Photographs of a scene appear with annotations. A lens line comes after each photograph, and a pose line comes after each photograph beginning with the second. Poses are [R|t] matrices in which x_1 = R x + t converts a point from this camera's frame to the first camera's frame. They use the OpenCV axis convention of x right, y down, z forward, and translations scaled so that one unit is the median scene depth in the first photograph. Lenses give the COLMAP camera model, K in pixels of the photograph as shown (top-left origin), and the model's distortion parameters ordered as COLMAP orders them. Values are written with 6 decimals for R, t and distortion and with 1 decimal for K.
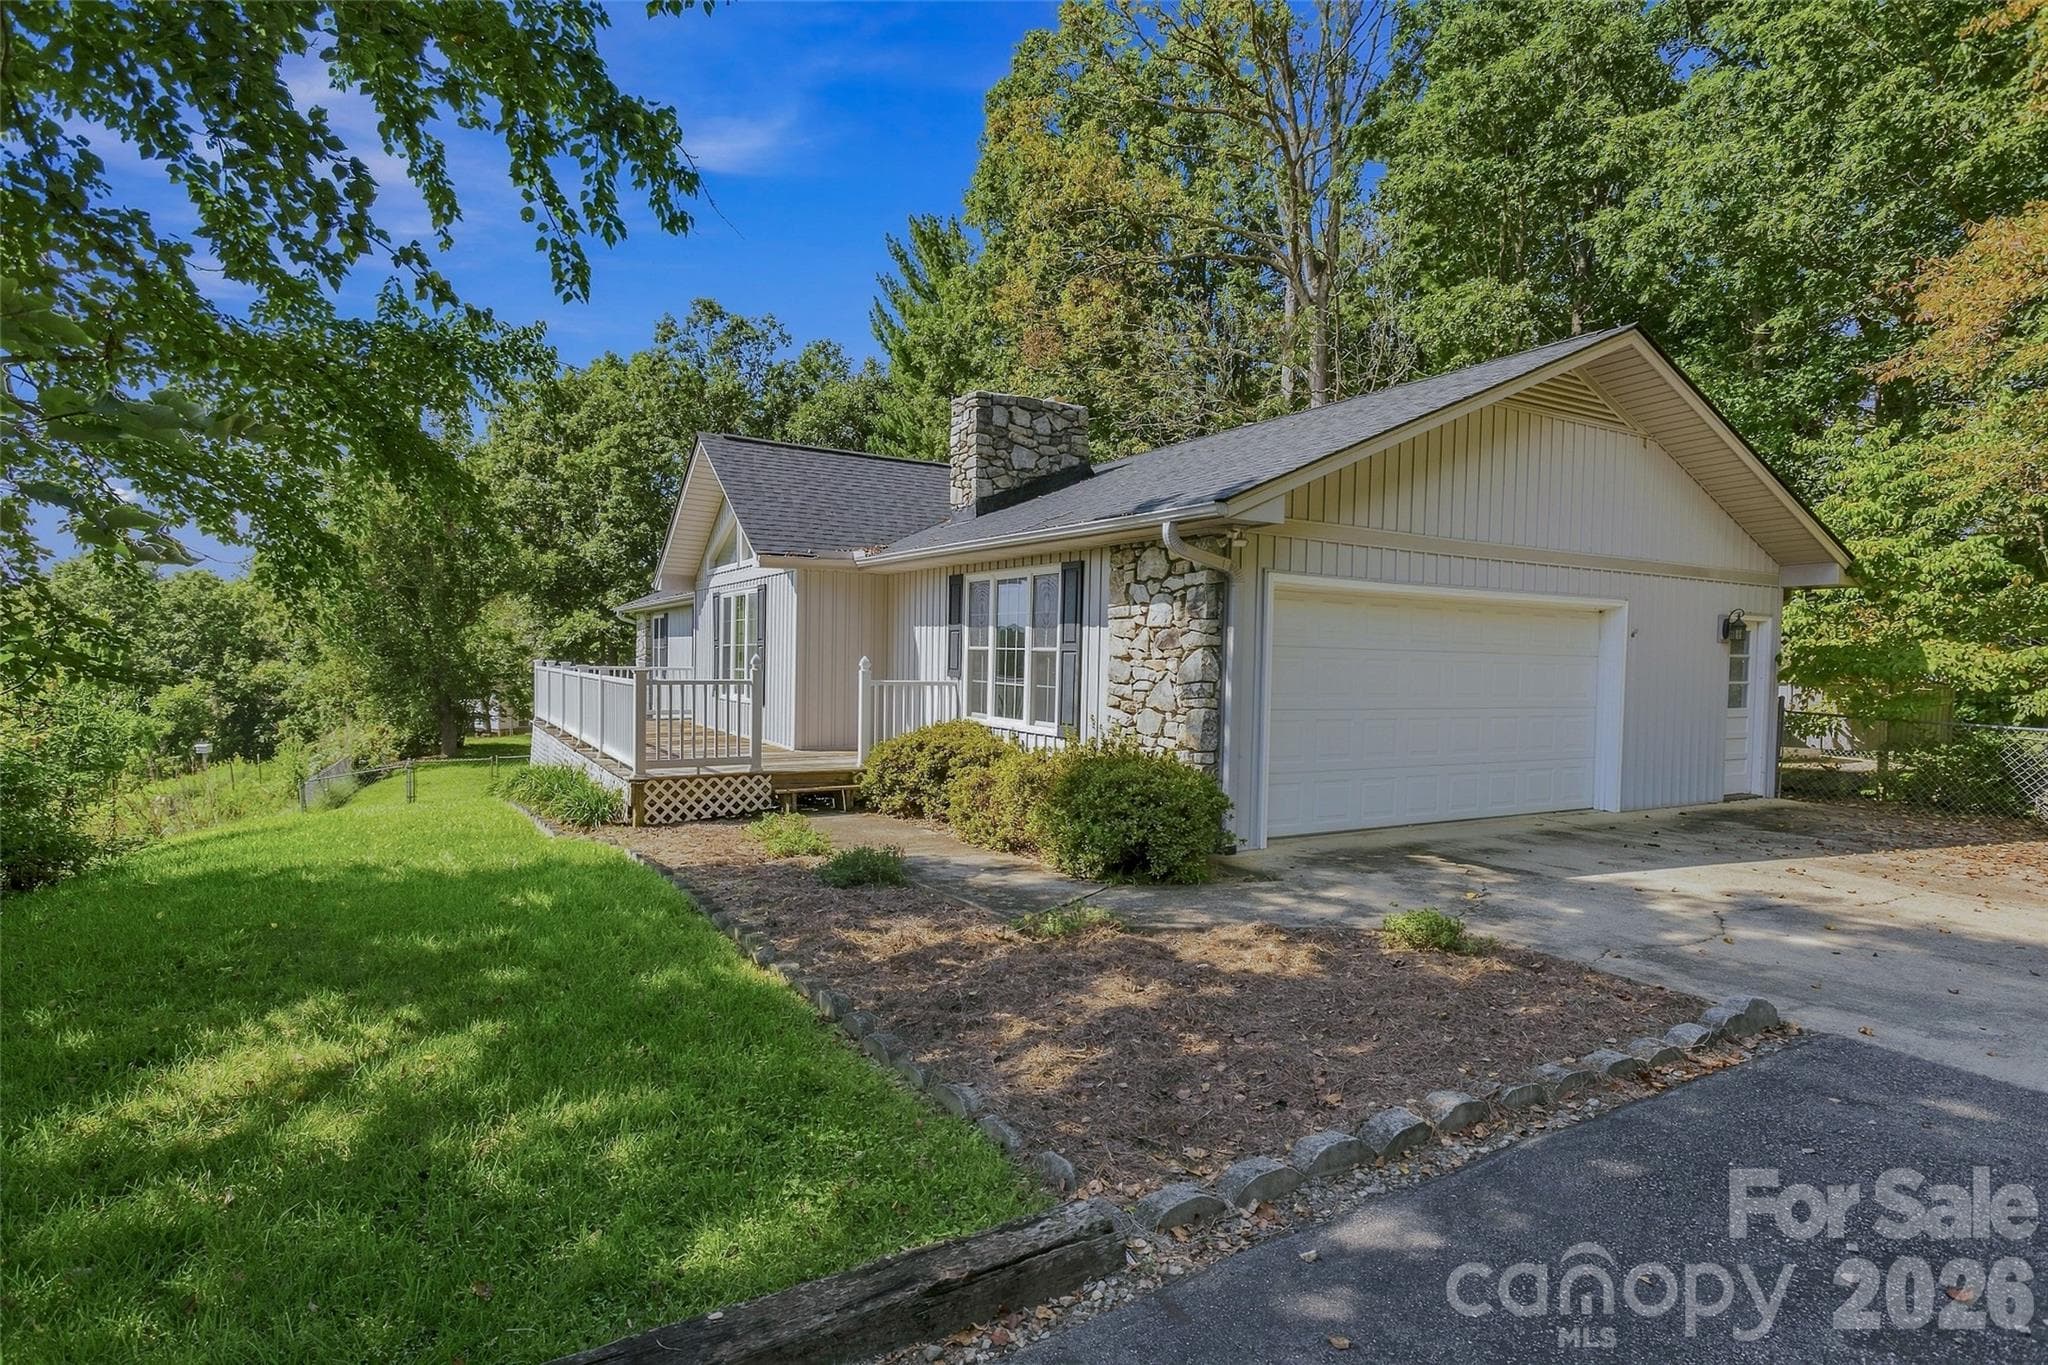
lens RADIAL K [[1040.4, 0, 1027.0], [0, 1040.4, 684.8], [0, 0, 1]] dist [0.005092, 0.000264]
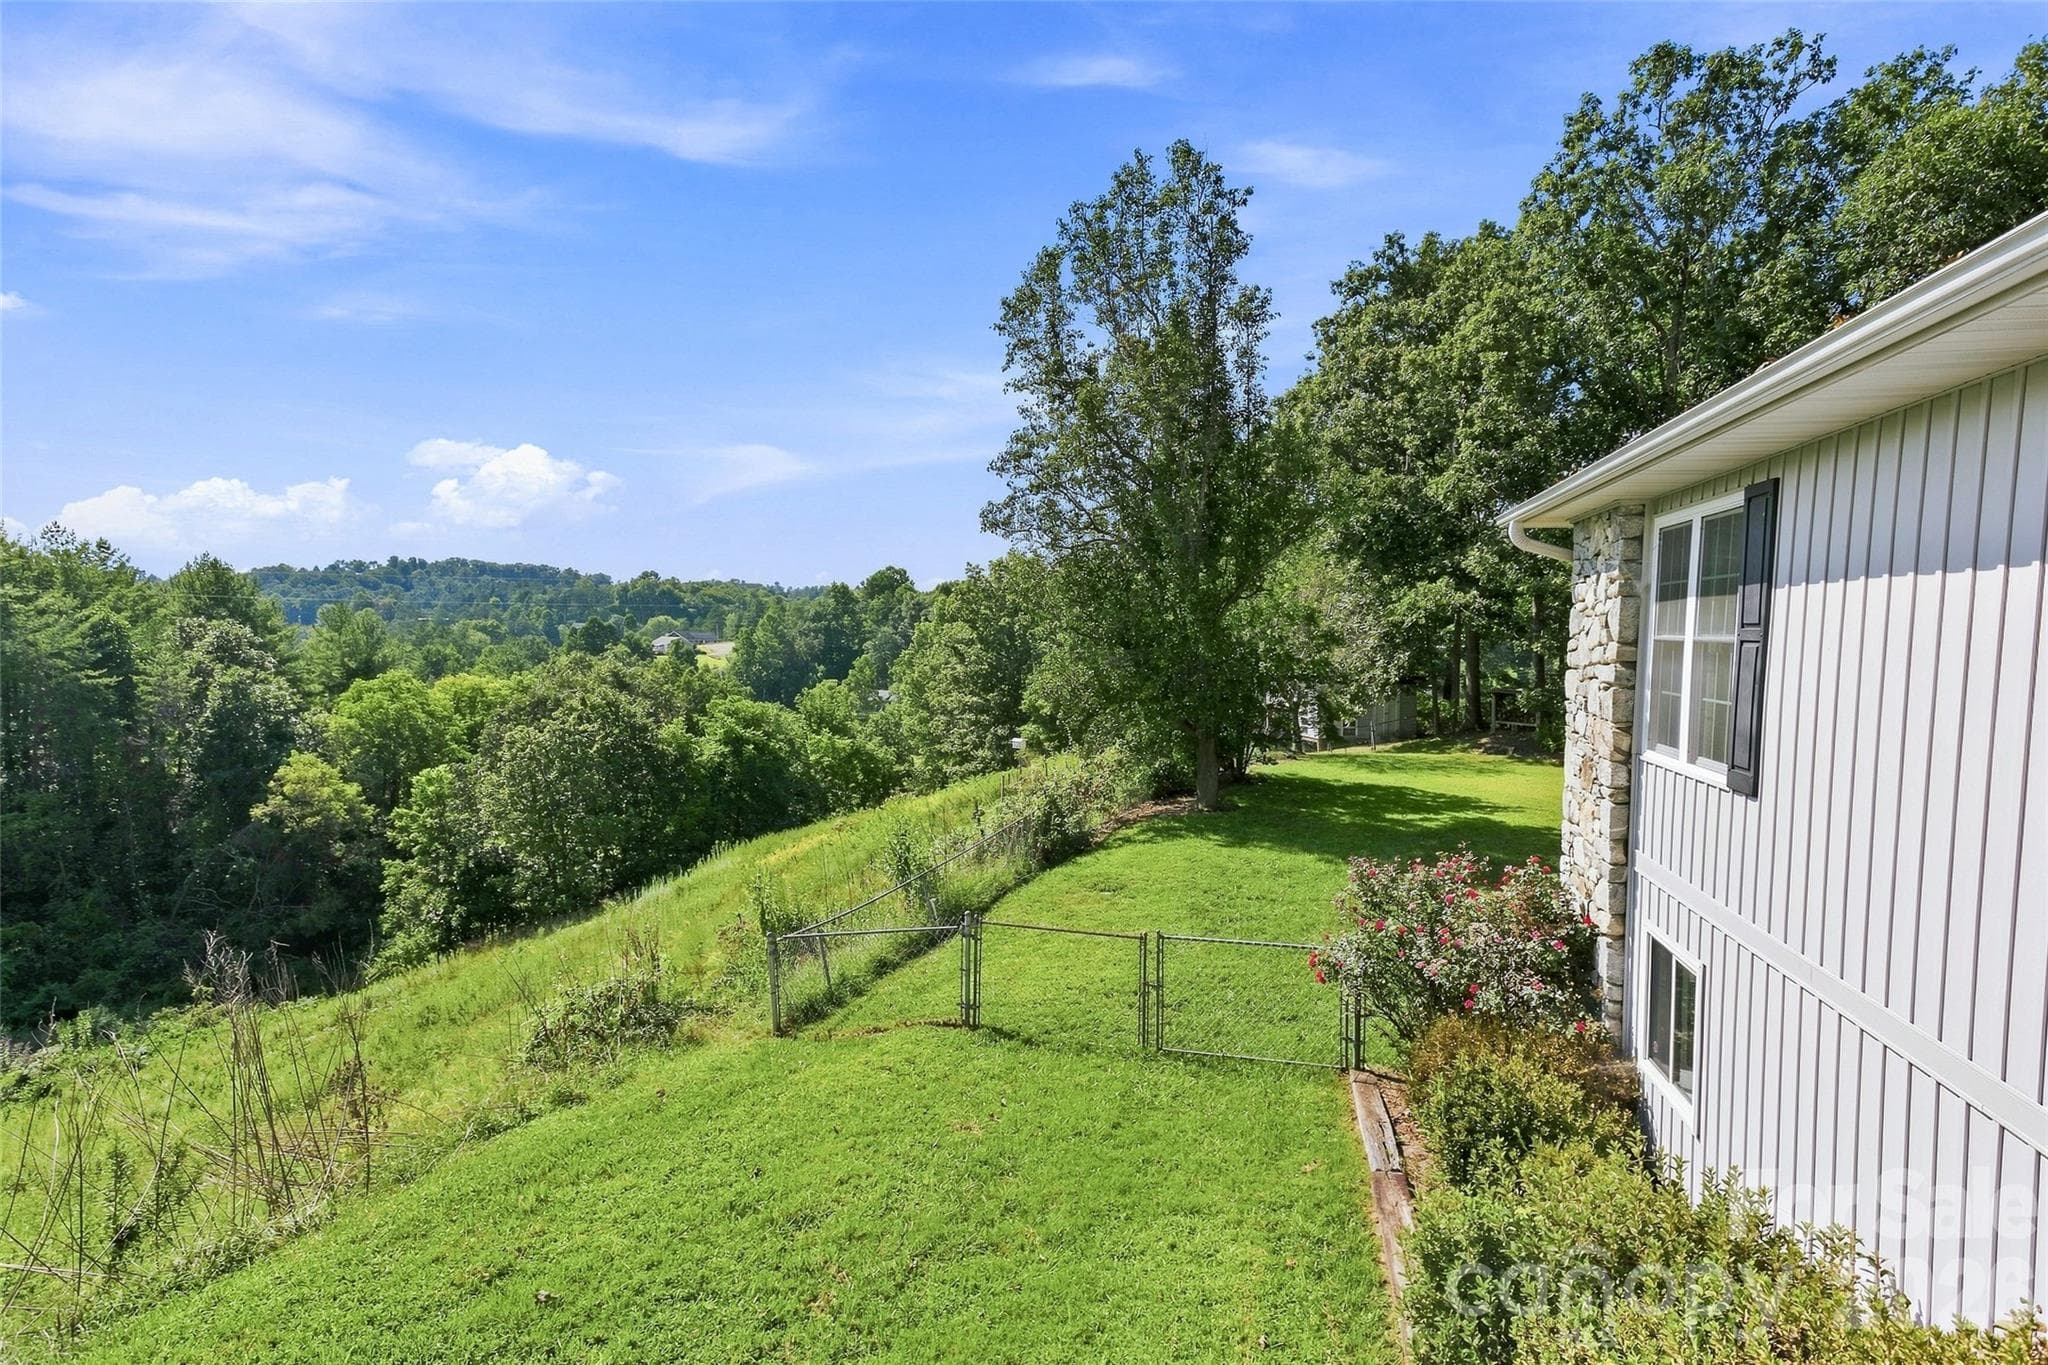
lens RADIAL K [[981.9, 0, 1027.5], [0, 981.9, 679.4], [0, 0, 1]] dist [0.022845, 0.000644]
pose [[0.698033, 0.033774, -0.715268, -0.146120], [-0.023466, 0.999429, 0.024291, -0.014113], [0.715681, -0.000172, 0.698428, 0.359236]]
